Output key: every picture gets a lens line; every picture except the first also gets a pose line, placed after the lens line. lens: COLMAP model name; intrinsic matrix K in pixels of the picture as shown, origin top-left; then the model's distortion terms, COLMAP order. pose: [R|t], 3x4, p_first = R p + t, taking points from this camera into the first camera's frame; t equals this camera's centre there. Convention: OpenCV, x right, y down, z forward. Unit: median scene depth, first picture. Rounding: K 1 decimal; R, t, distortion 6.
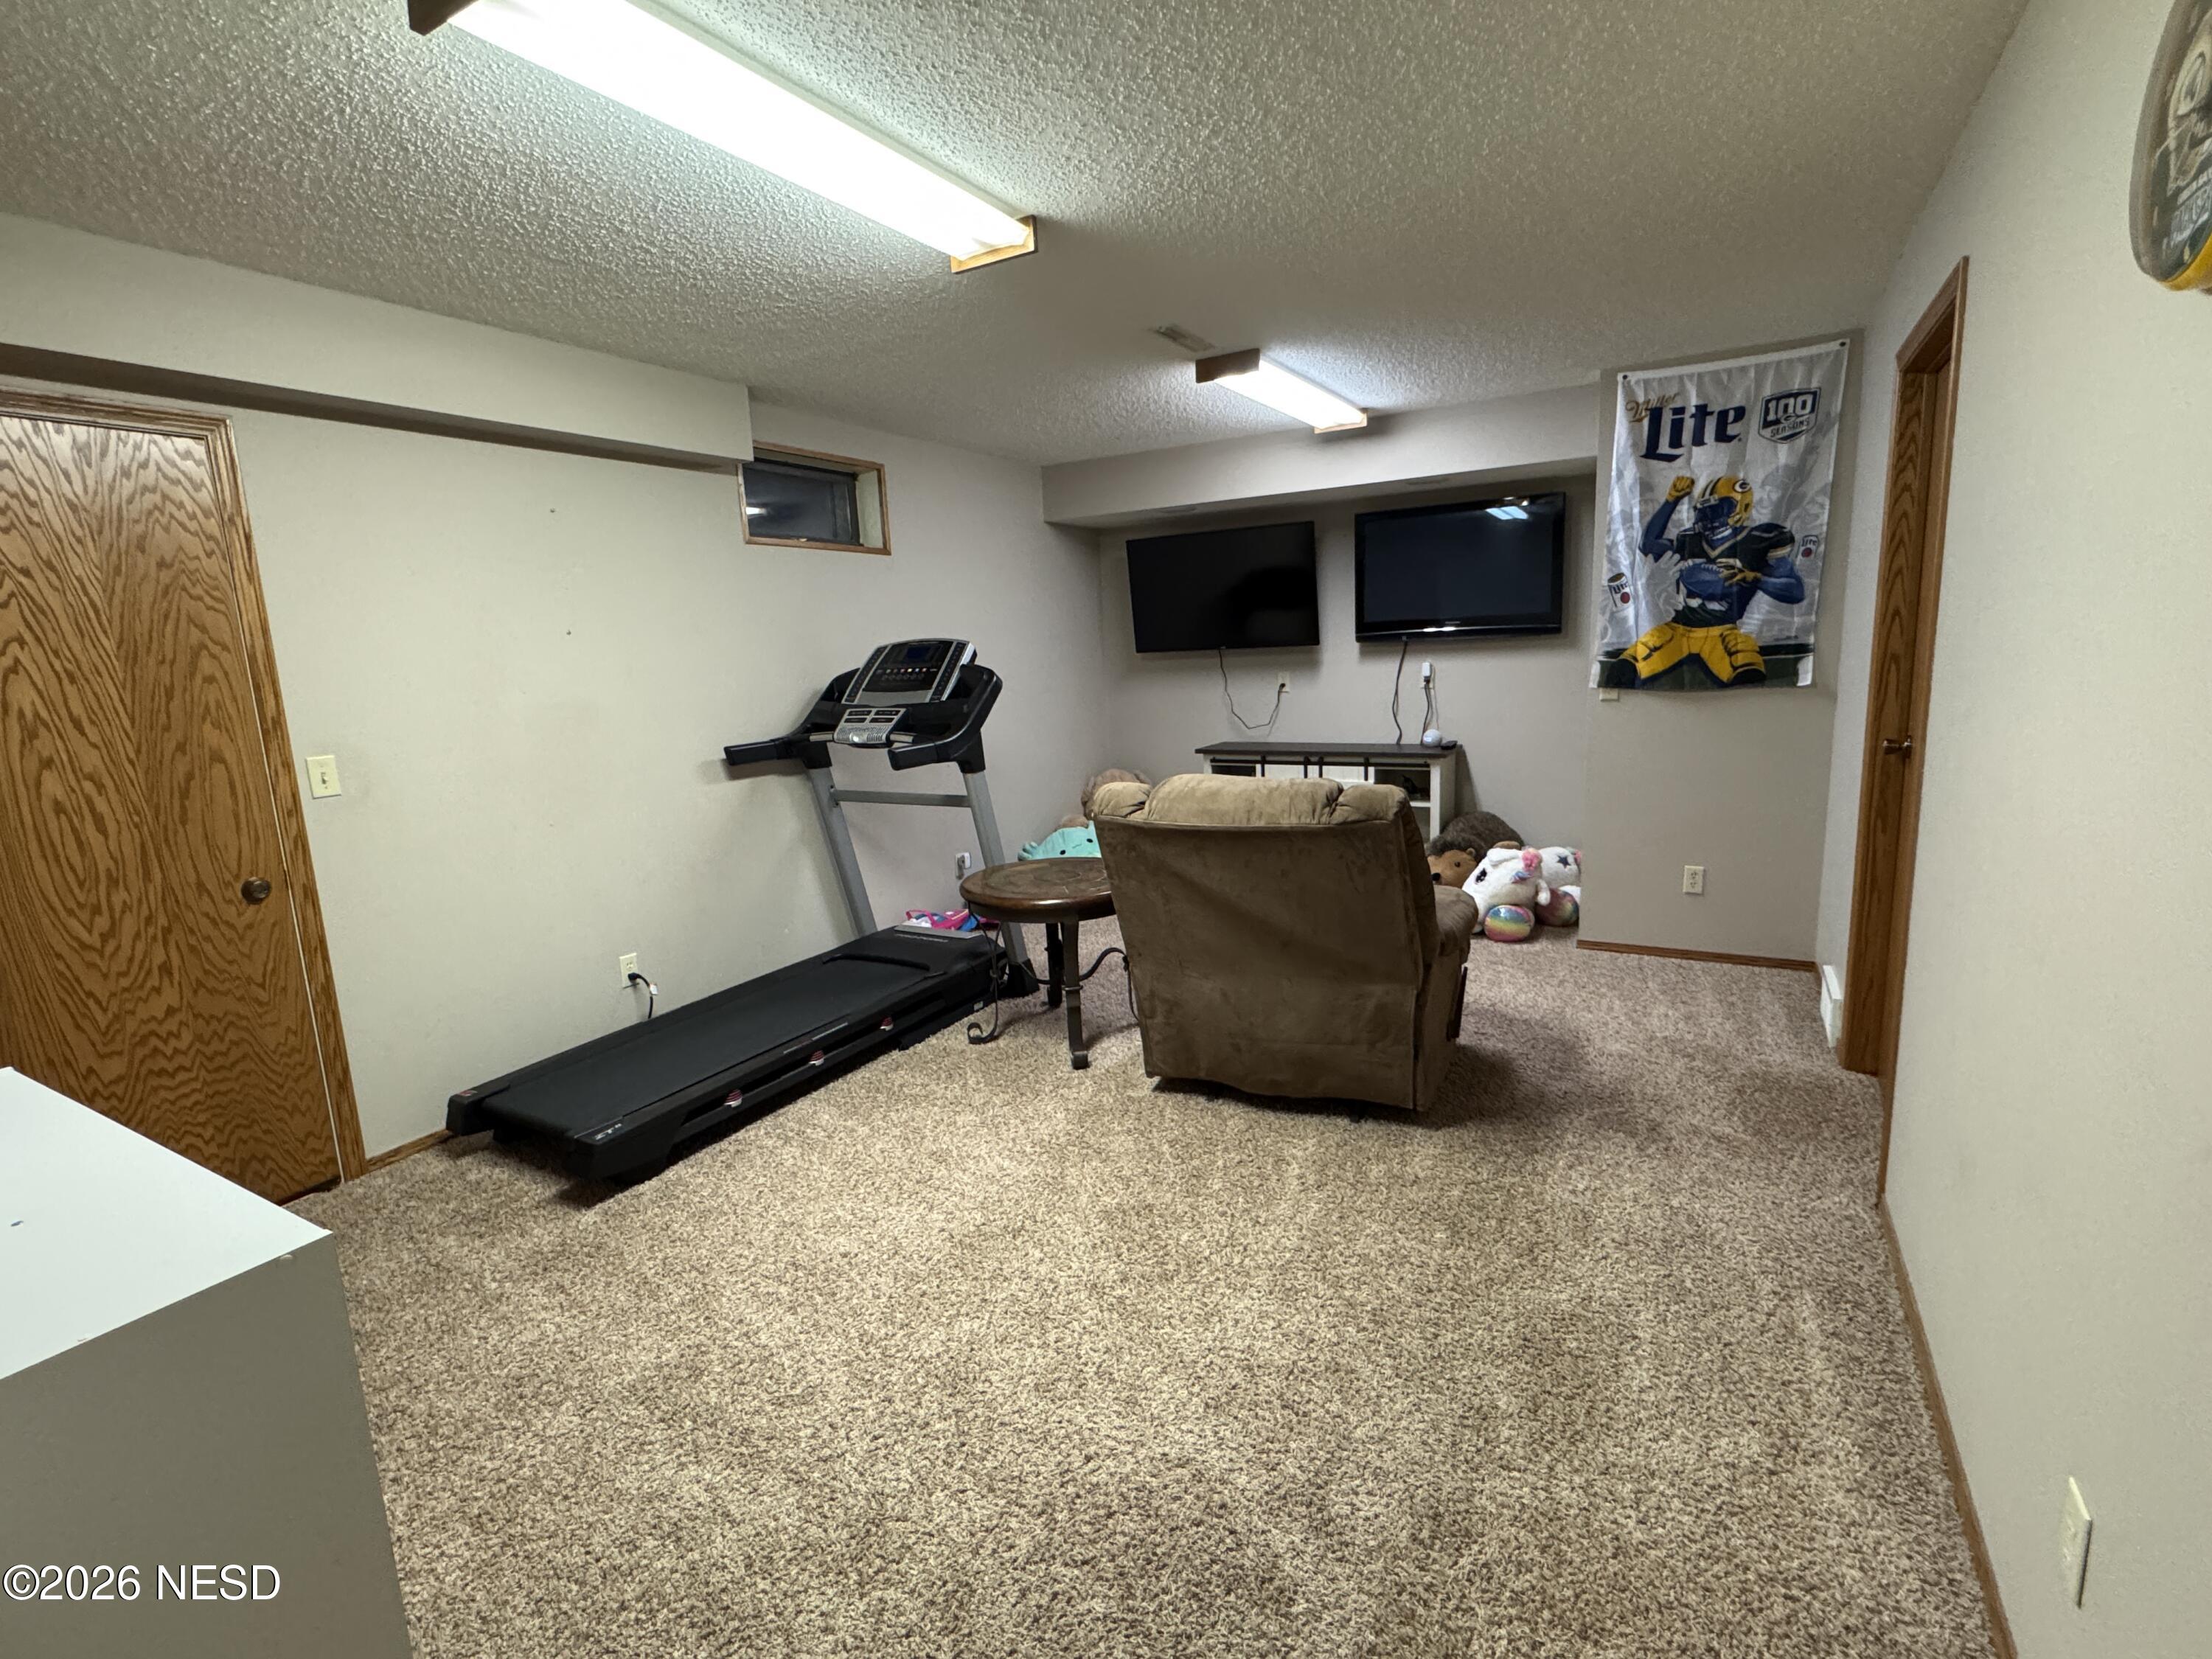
lens RADIAL K [[1023.1, 0, 1111.0], [0, 1023.1, 823.4], [0, 0, 1]] dist [-0.000848, -0.000027]
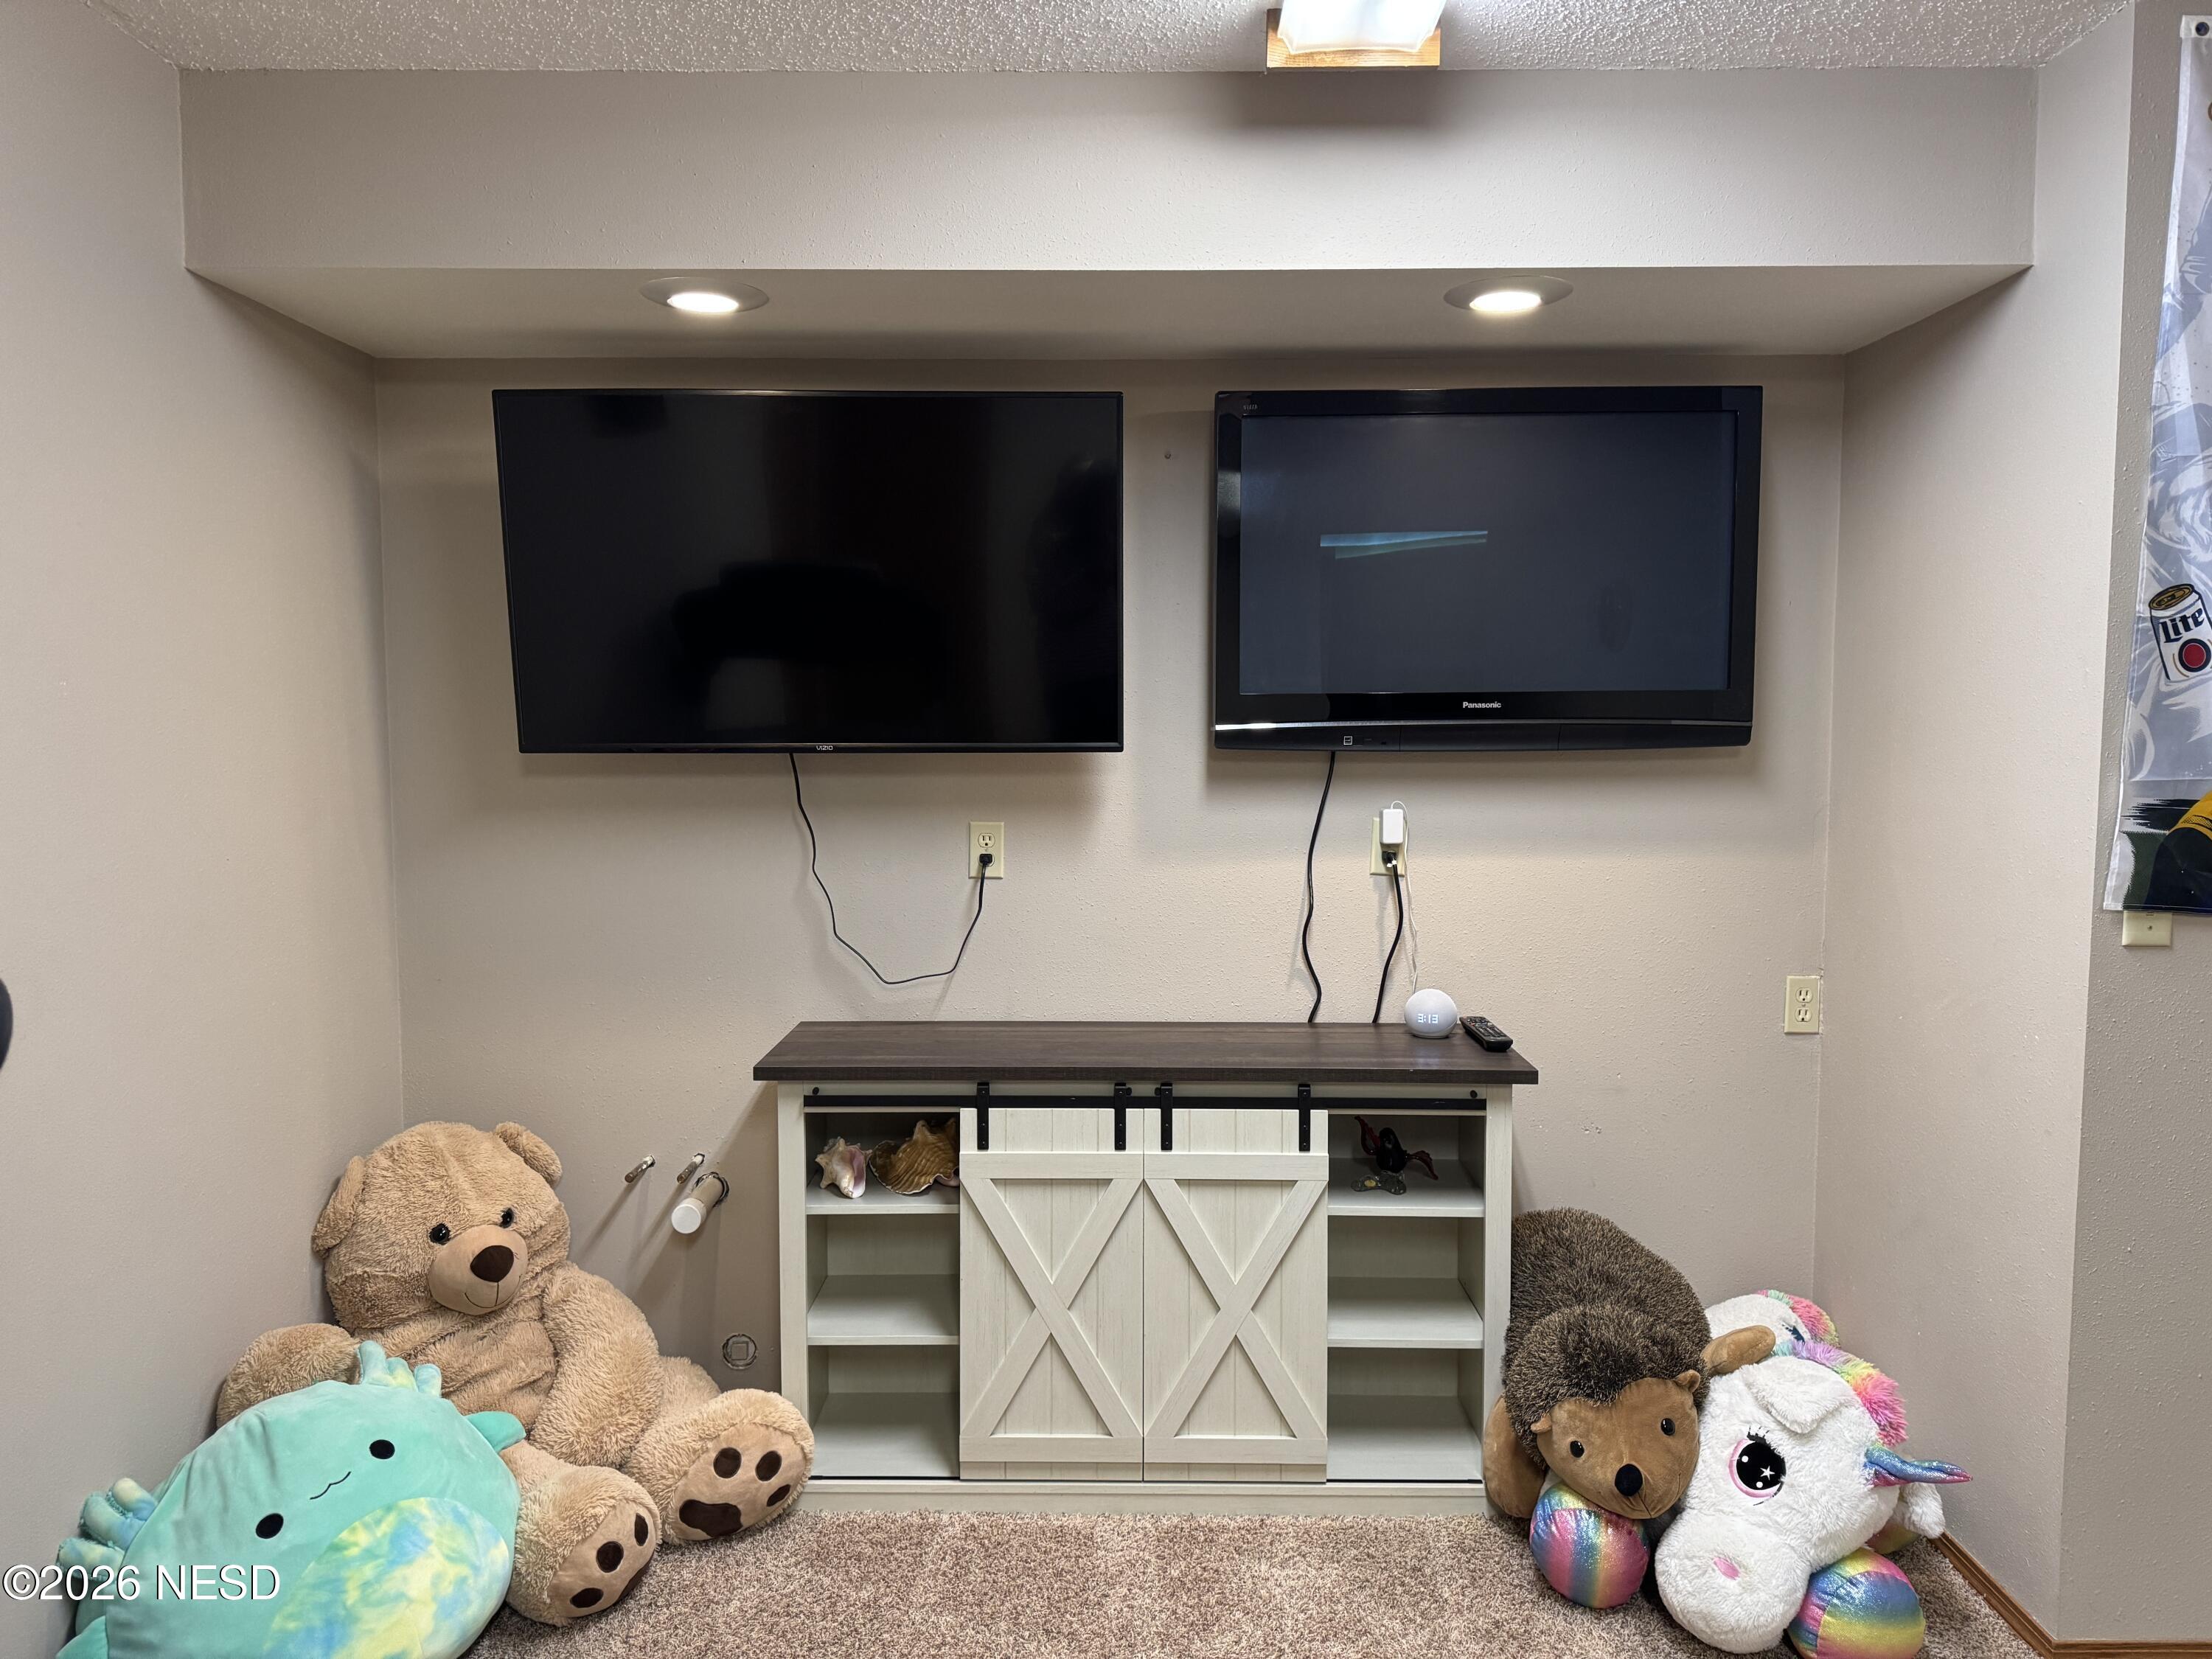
lens RADIAL K [[1563.2, 0, 1095.5], [0, 1563.2, 830.1], [0, 0, 1]] dist [0.064639, -0.070094]
pose [[0.869104, 0.008286, 0.494560, -0.067750], [0.046889, 0.993977, -0.099053, -0.096923], [-0.492402, 0.109277, 0.863481, 0.558748]]
